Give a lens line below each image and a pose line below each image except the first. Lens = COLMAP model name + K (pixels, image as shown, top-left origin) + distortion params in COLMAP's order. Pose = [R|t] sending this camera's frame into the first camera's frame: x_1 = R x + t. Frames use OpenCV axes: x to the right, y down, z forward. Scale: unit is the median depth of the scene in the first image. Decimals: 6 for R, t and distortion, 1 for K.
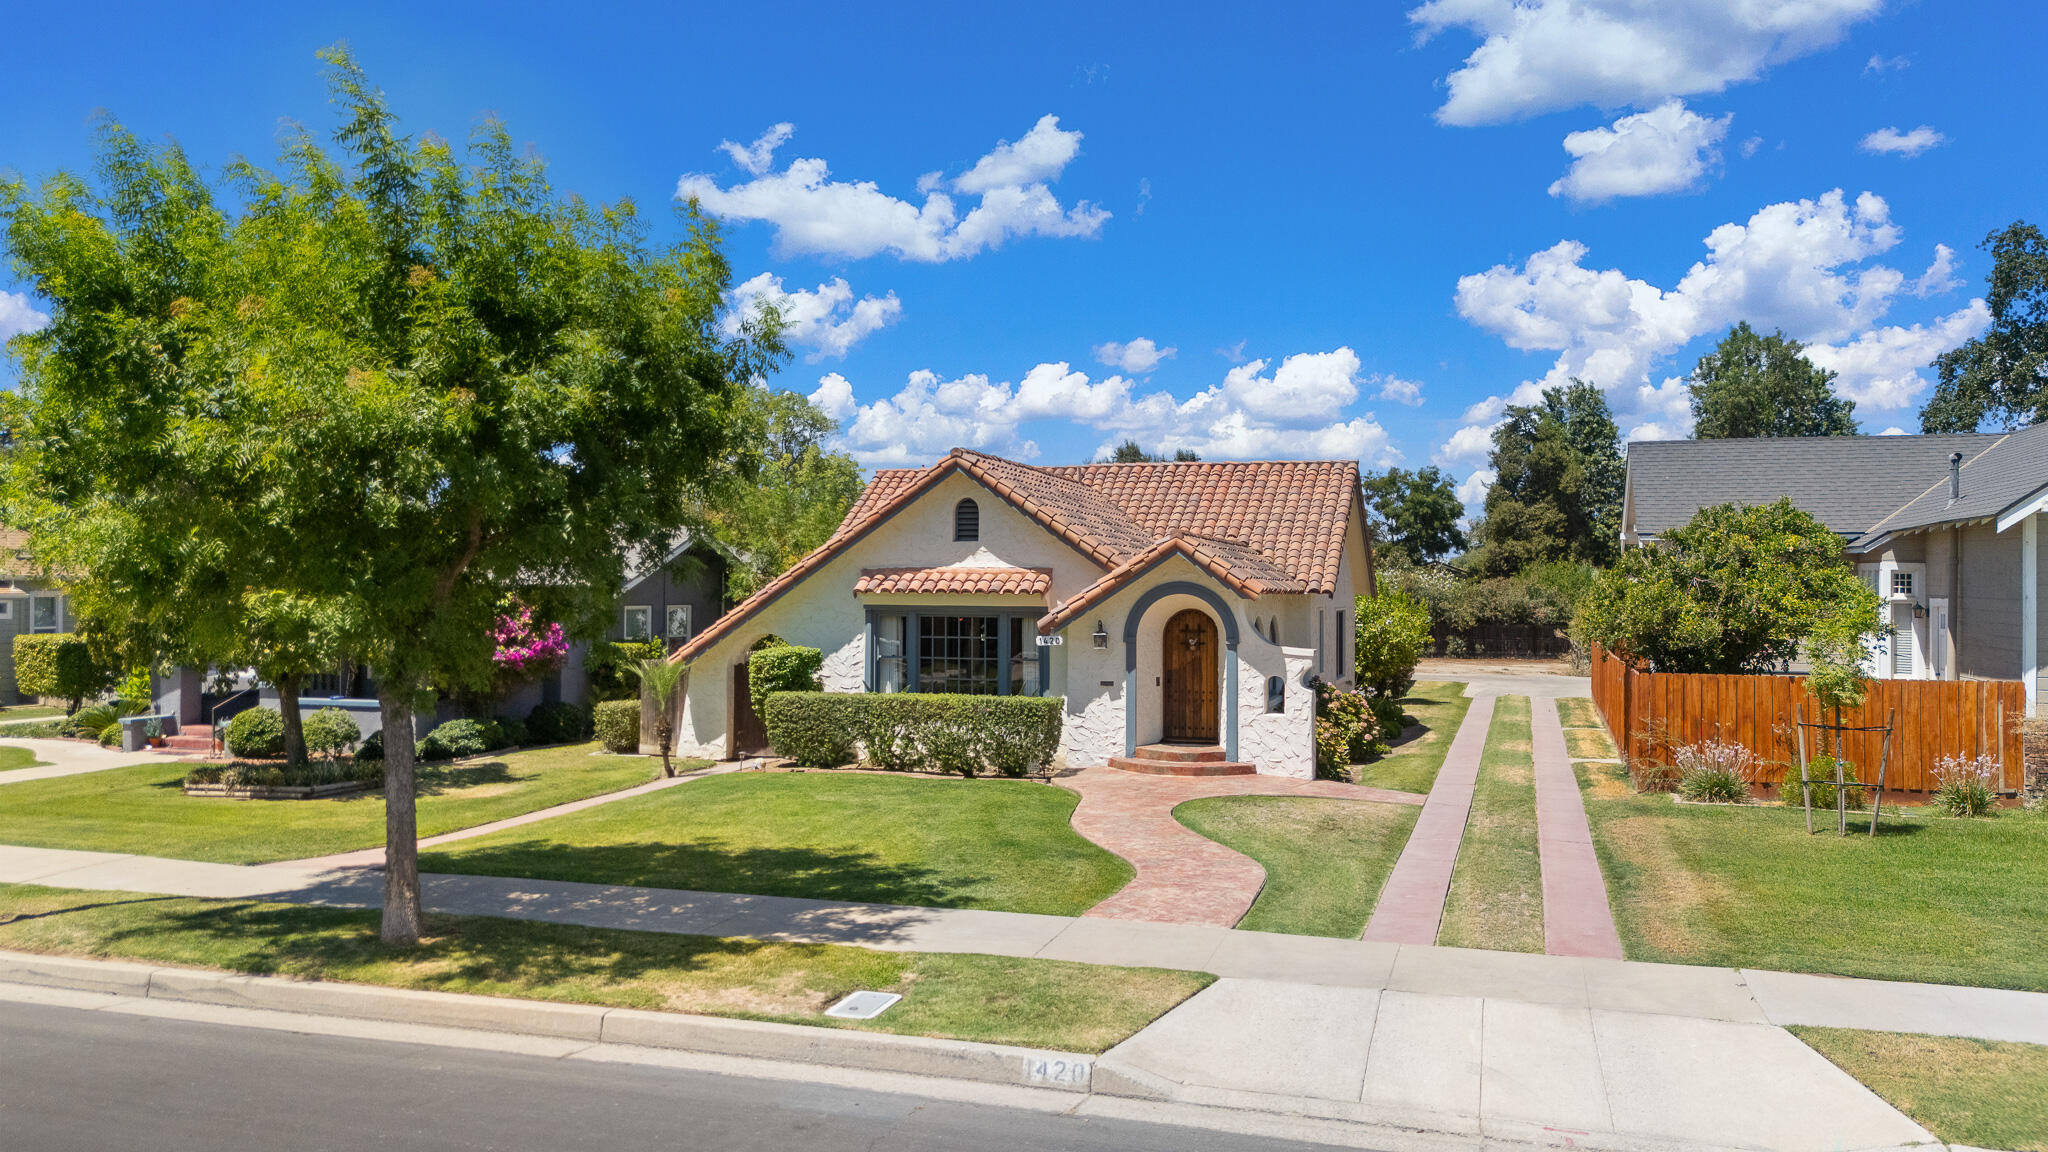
lens RADIAL K [[1444.5, 0, 1024.0], [0, 1444.5, 576.0], [0, 0, 1]] dist [0.070849, -0.057475]
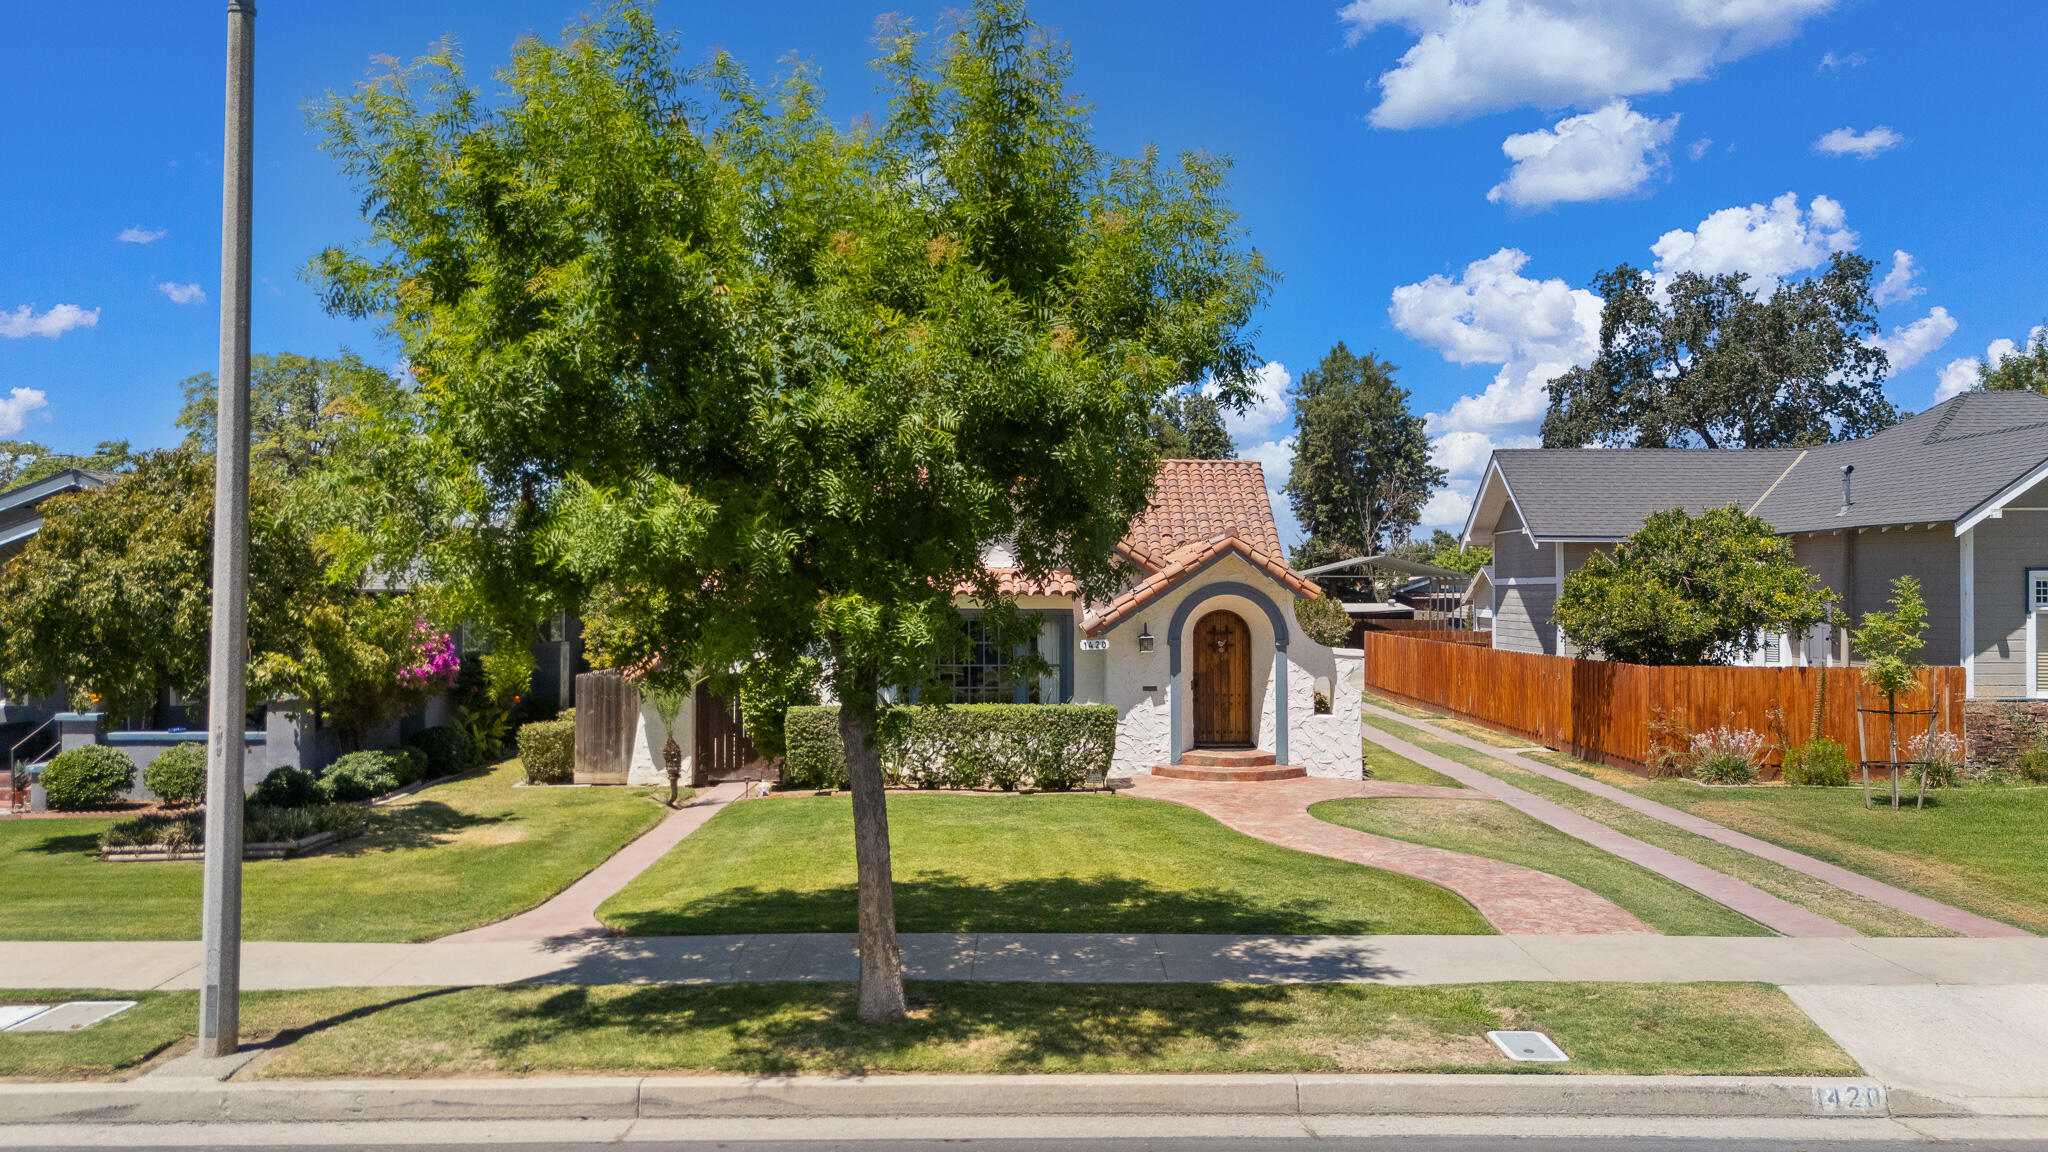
lens RADIAL K [[1469.8, 0, 1025.1], [0, 1469.8, 634.4], [0, 0, 1]] dist [0.080538, -0.074799]
pose [[0.953144, -0.013225, 0.302227, -0.341346], [0.001485, 0.999236, 0.039044, 0.000342], [-0.302513, -0.036765, 0.952436, 0.107761]]
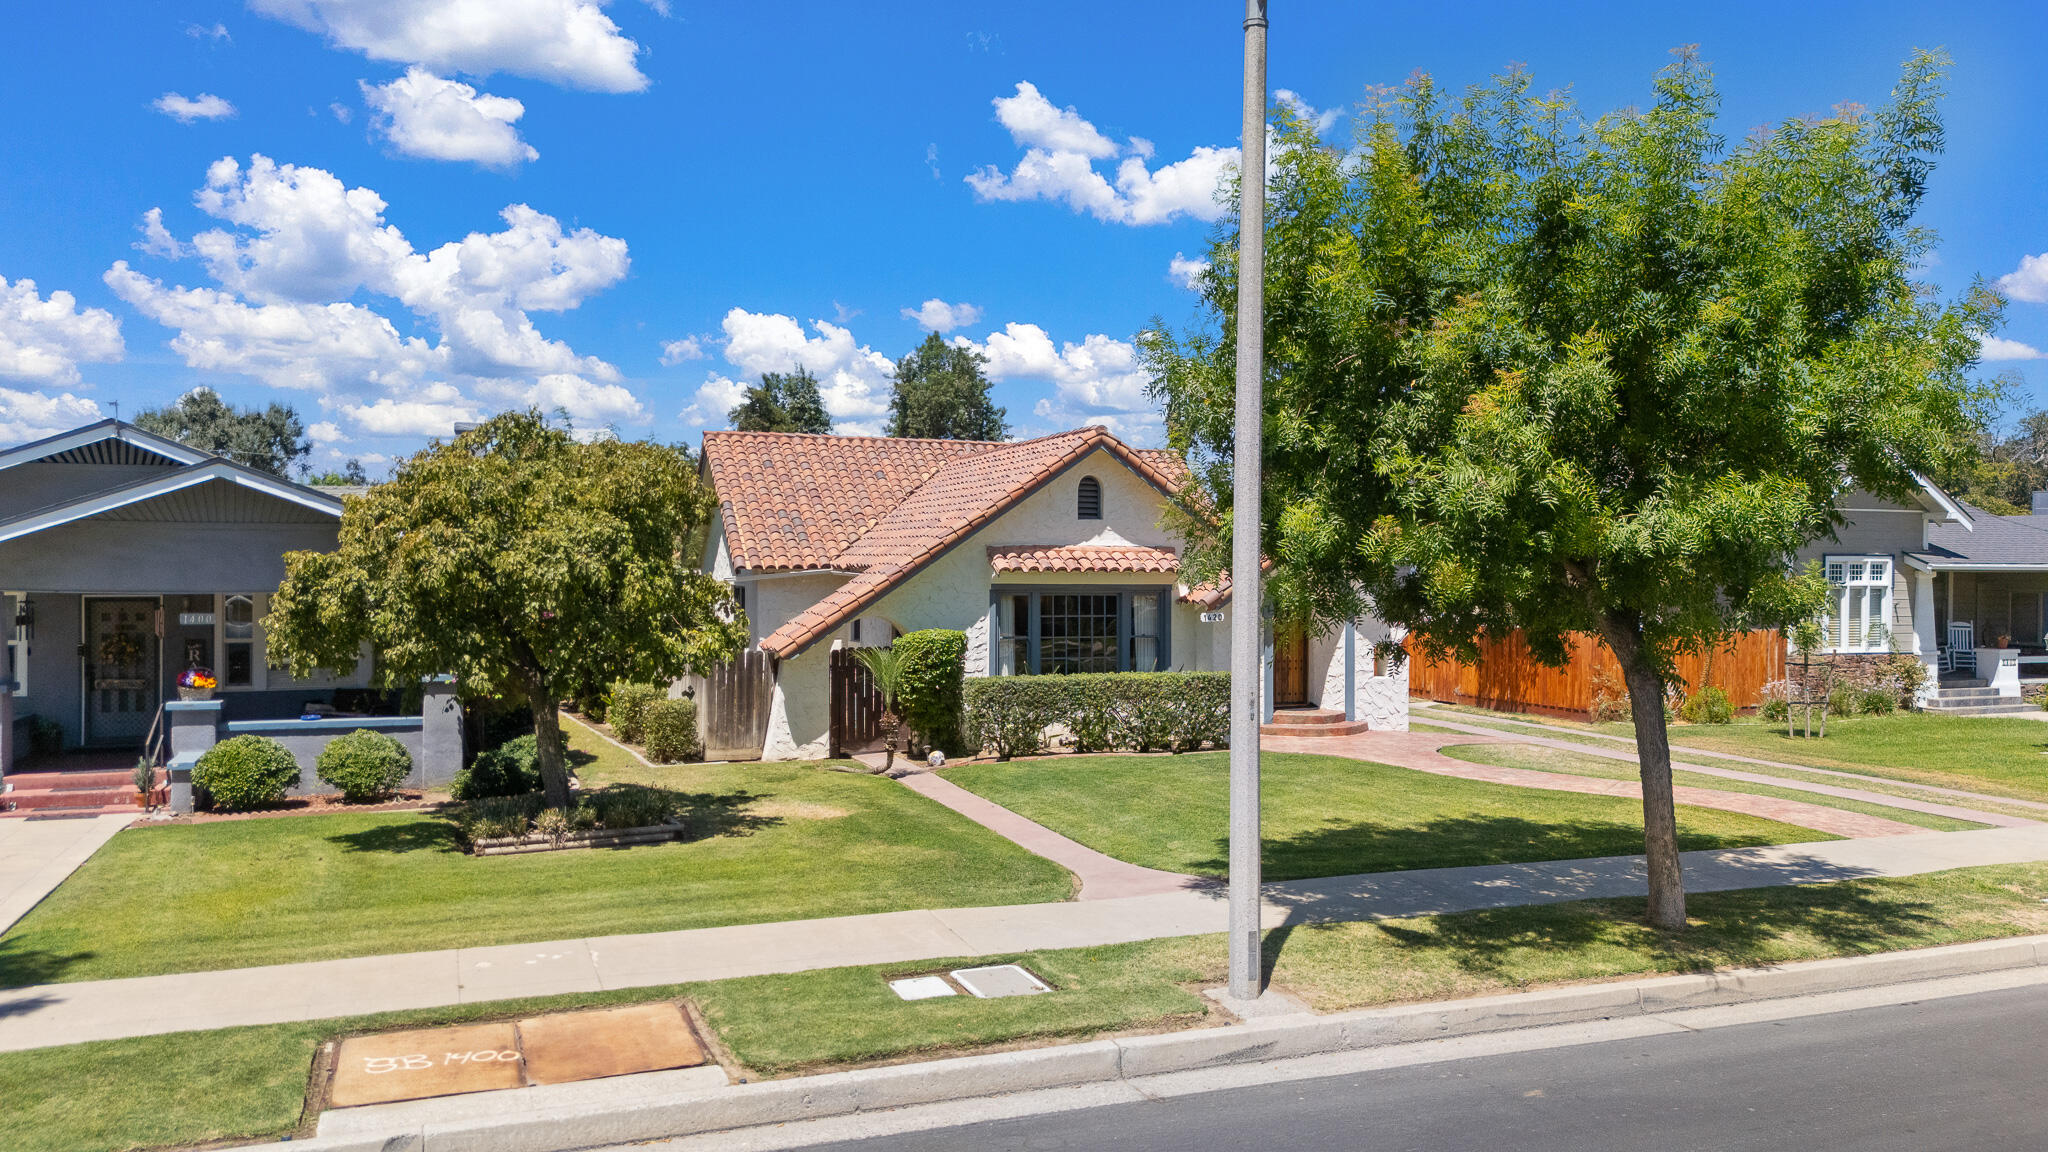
lens RADIAL K [[1451.6, 0, 1024.0], [0, 1451.6, 576.0], [0, 0, 1]] dist [0.019319, 0.000087]
pose [[0.793719, -0.004193, 0.608270, -0.787330], [-0.009087, 0.999783, 0.018748, -0.003955], [-0.608216, -0.020408, 0.793509, 0.270734]]
